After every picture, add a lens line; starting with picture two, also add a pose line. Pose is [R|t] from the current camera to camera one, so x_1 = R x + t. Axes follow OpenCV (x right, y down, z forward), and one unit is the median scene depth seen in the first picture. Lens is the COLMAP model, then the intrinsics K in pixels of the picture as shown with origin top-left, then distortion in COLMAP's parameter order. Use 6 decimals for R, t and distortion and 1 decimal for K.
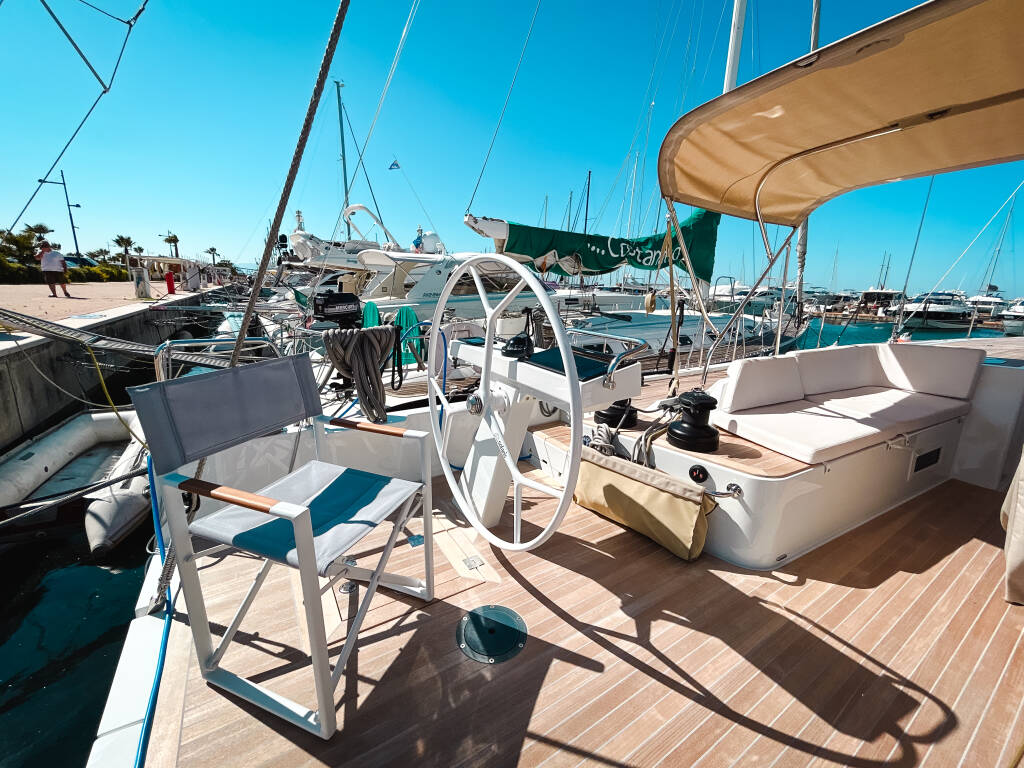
lens RADIAL K [[413.3, 0, 512.6], [0, 413.3, 381.9], [0, 0, 1]] dist [-0.000510, 0.000326]
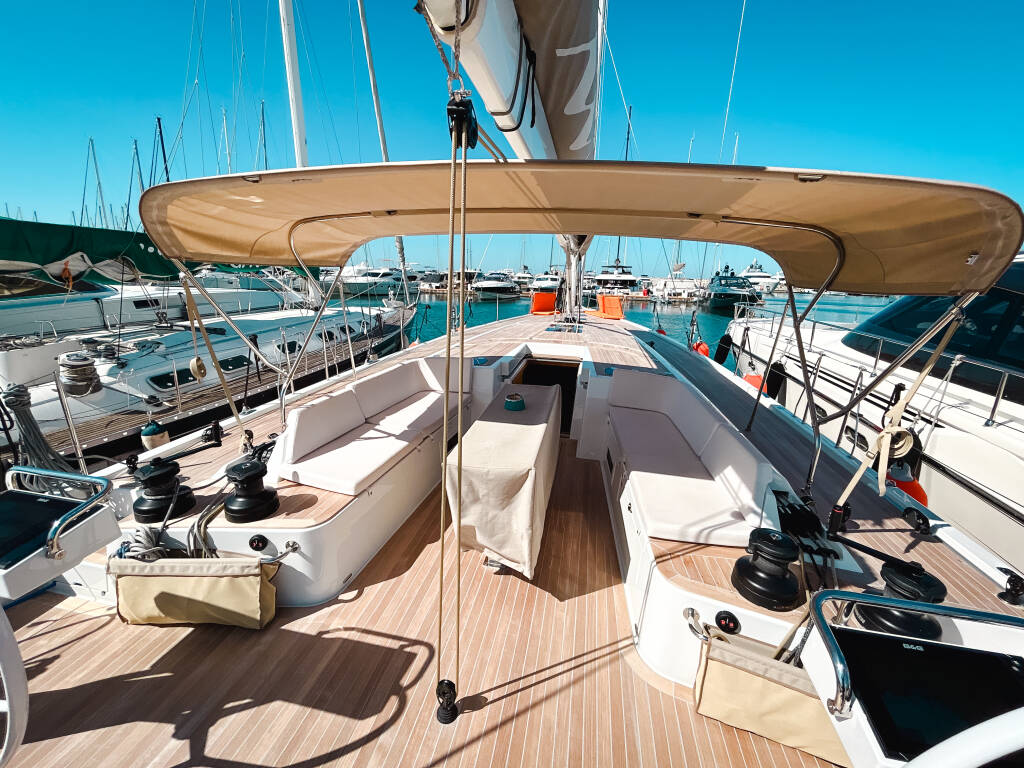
lens RADIAL K [[413.3, 0, 512.6], [0, 413.3, 381.9], [0, 0, 1]] dist [-0.000510, 0.000326]
pose [[0.682127, -0.195983, 0.704481, 0.218699], [0.163072, 0.979923, 0.114712, -0.183121], [-0.712819, 0.036633, 0.700391, -0.199182]]
